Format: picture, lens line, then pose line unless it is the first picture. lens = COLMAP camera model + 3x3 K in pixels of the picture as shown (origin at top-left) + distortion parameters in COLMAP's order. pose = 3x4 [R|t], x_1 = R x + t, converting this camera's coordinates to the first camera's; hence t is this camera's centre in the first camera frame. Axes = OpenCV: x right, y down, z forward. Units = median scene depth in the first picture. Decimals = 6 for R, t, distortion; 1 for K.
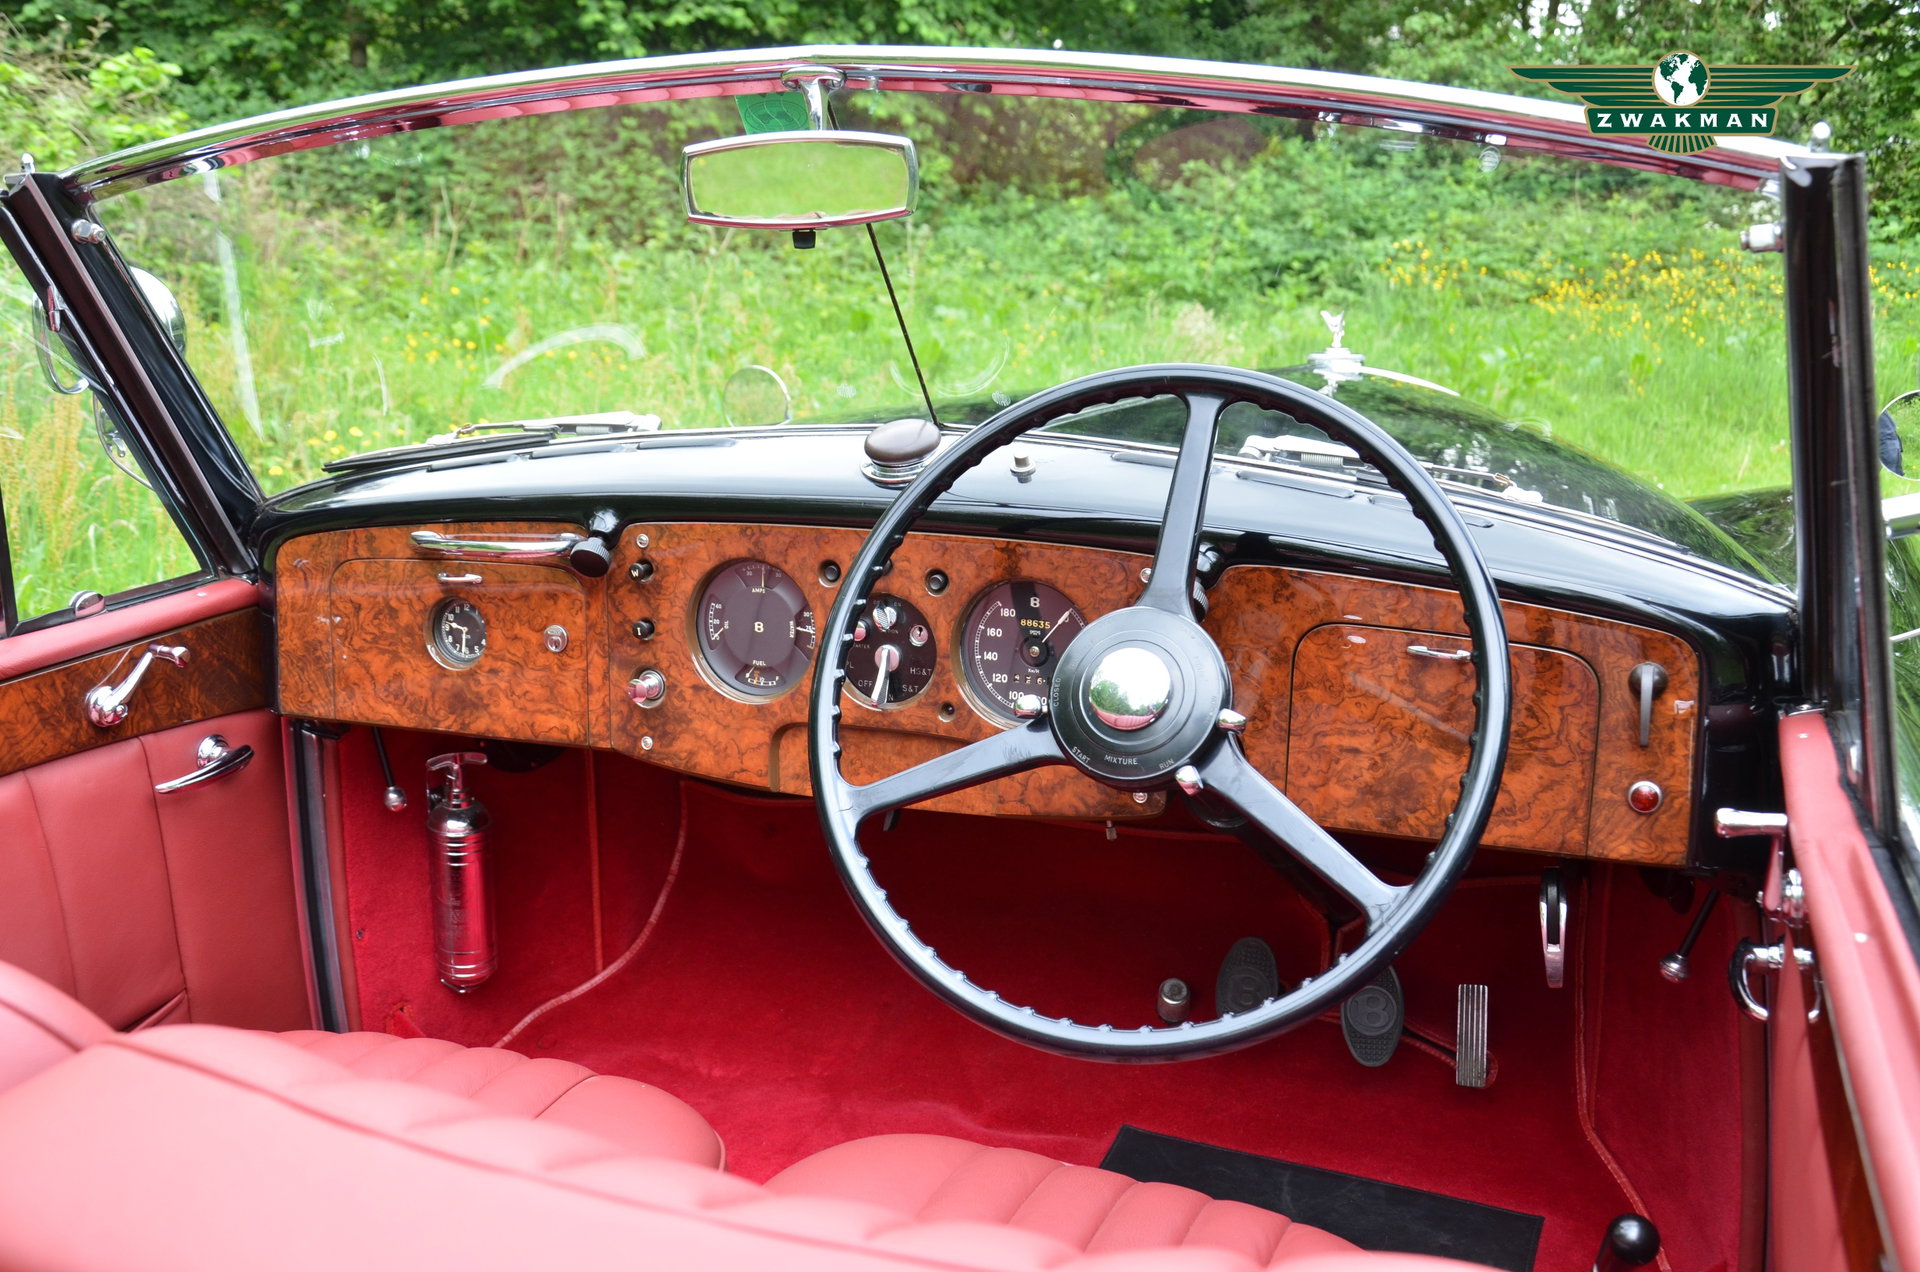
lens RADIAL K [[1952.3, 0, 960.4], [0, 1952.3, 657.5], [0, 0, 1]] dist [-0.072740, 0.283505]
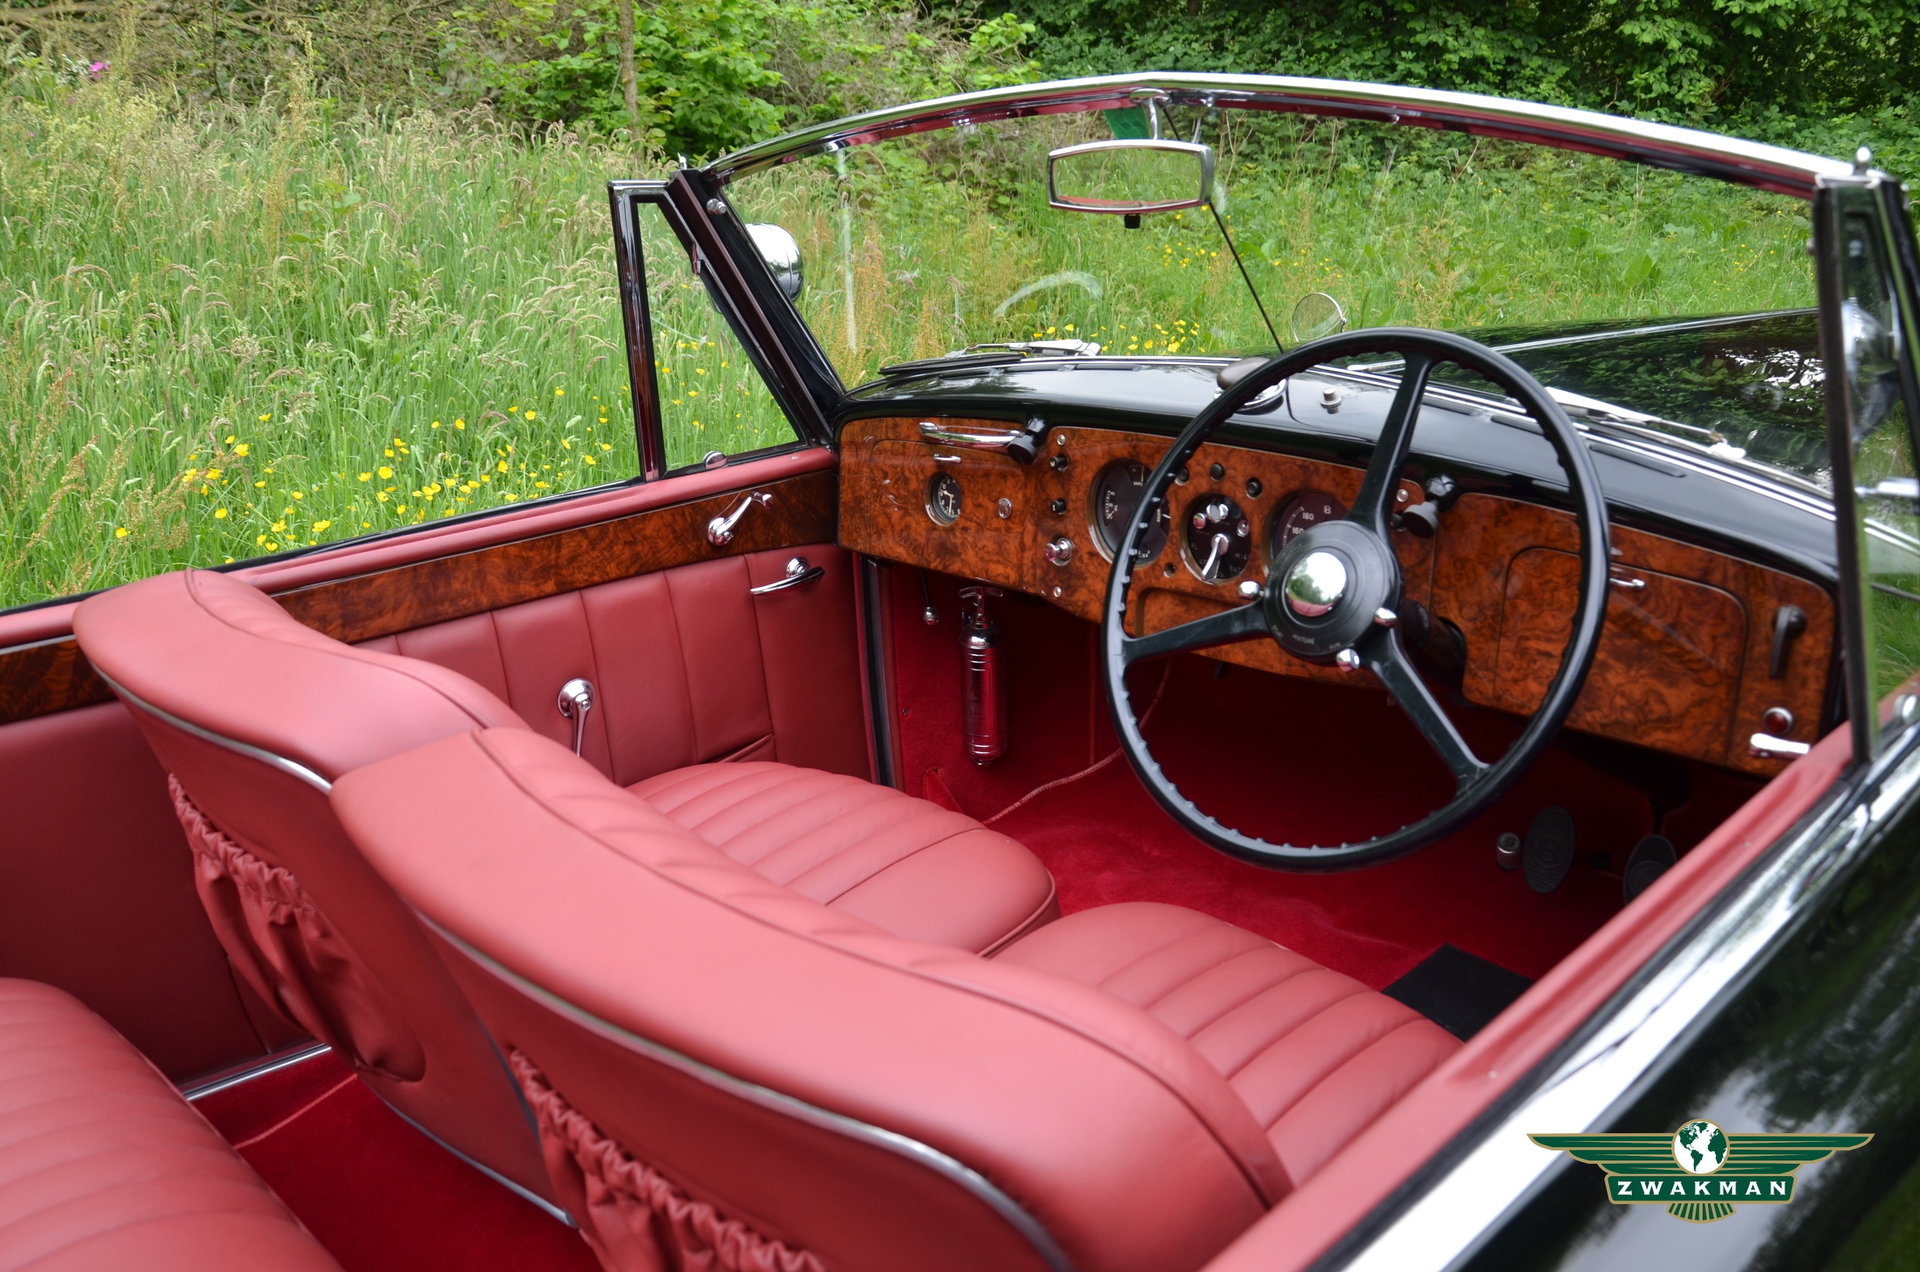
lens RADIAL K [[1677.1, 0, 960.0], [0, 1677.1, 636.0], [0, 0, 1]] dist [-0.107692, 0.169936]
pose [[0.907325, 0.107056, -0.406572, 0.227727], [-0.077729, 0.993081, 0.088029, -0.020146], [0.413182, -0.048268, 0.909368, -0.064764]]
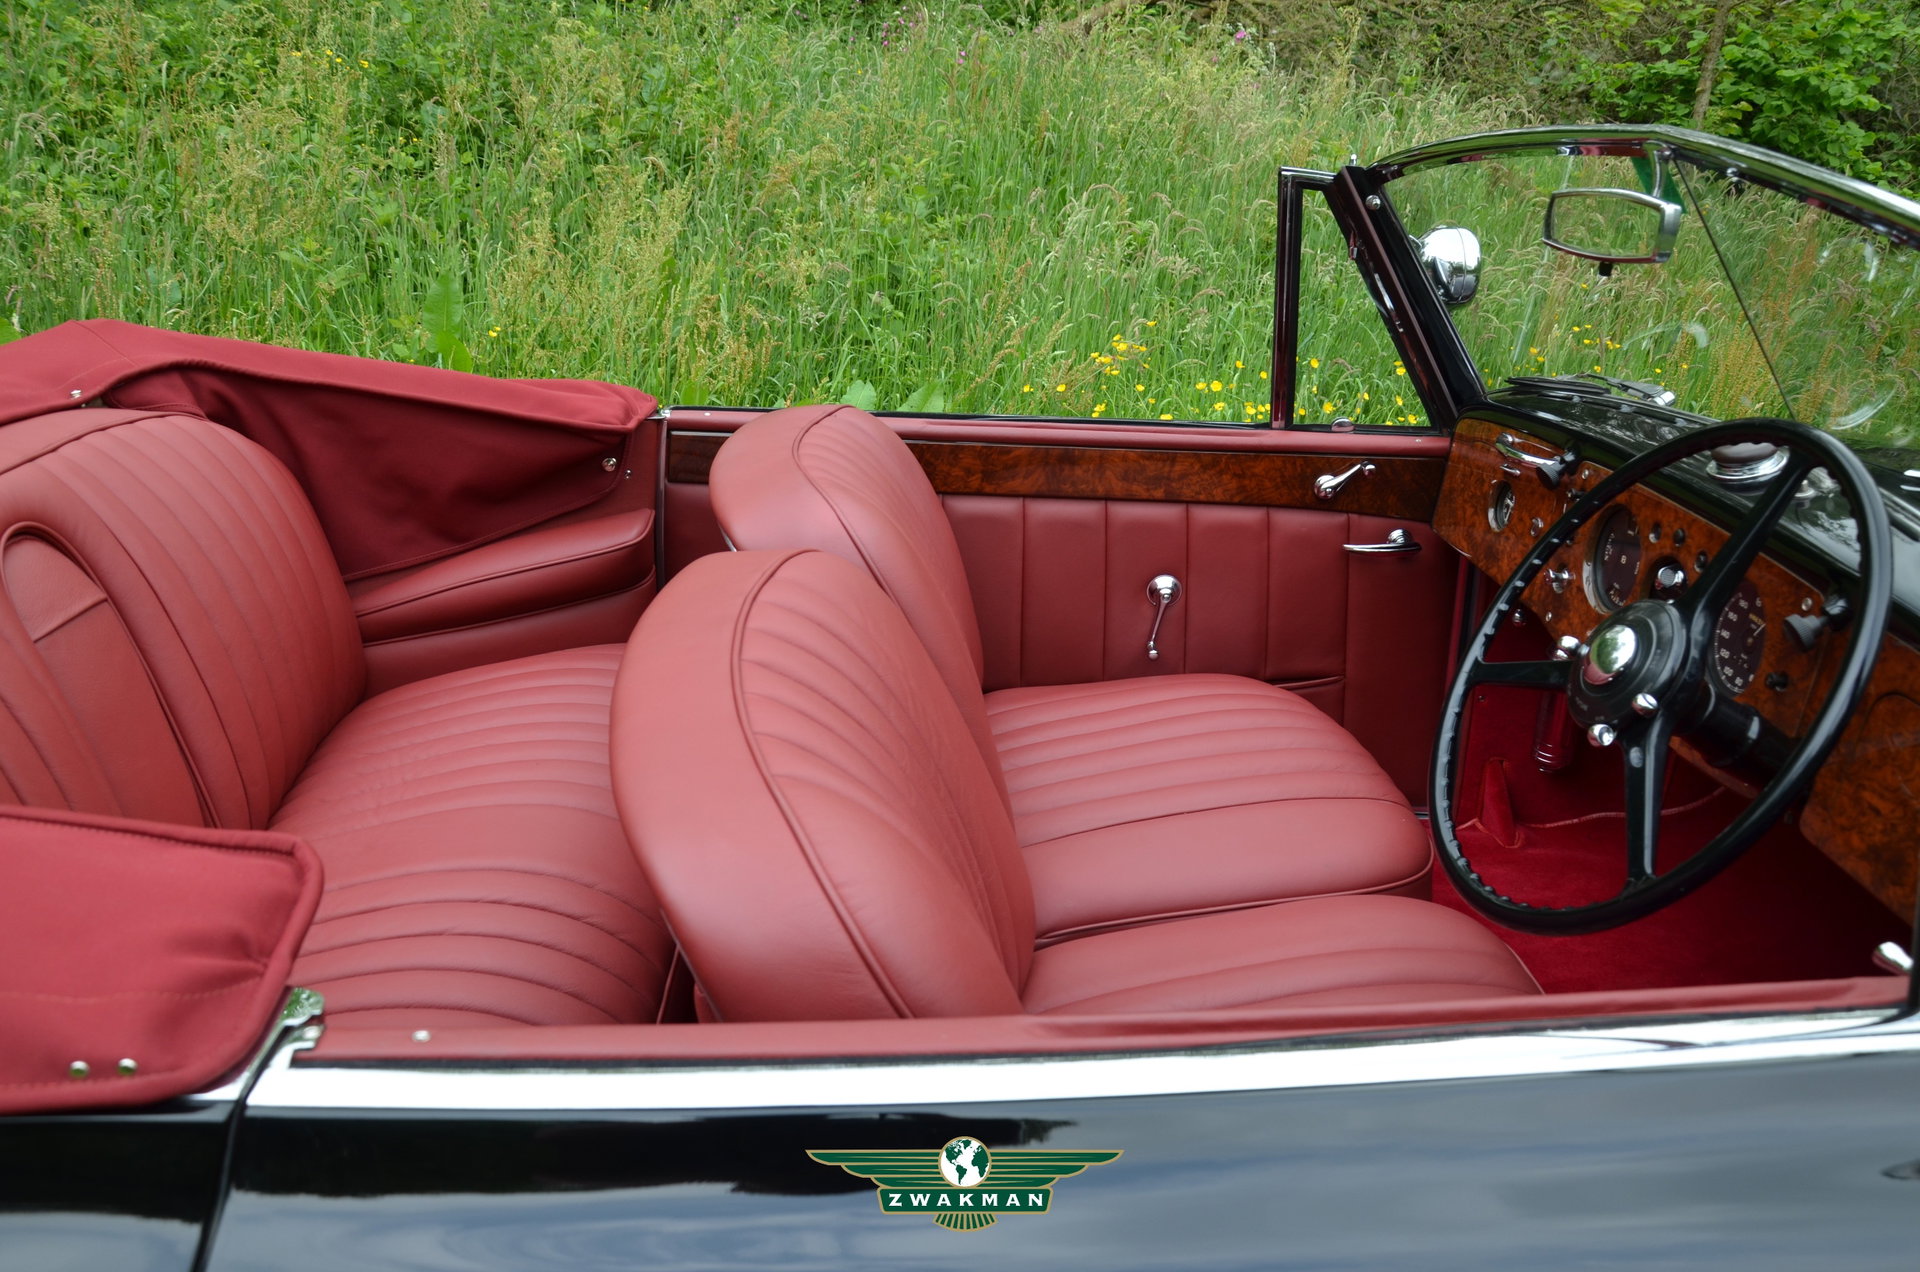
lens RADIAL K [[1505.3, 0, 960.0], [0, 1505.3, 636.0], [0, 0, 1]] dist [-0.138904, 0.104827]
pose [[0.431092, 0.350654, -0.831385, 0.491013], [-0.272501, 0.928970, 0.250514, -0.084351], [0.860176, 0.118559, 0.496025, 0.113893]]
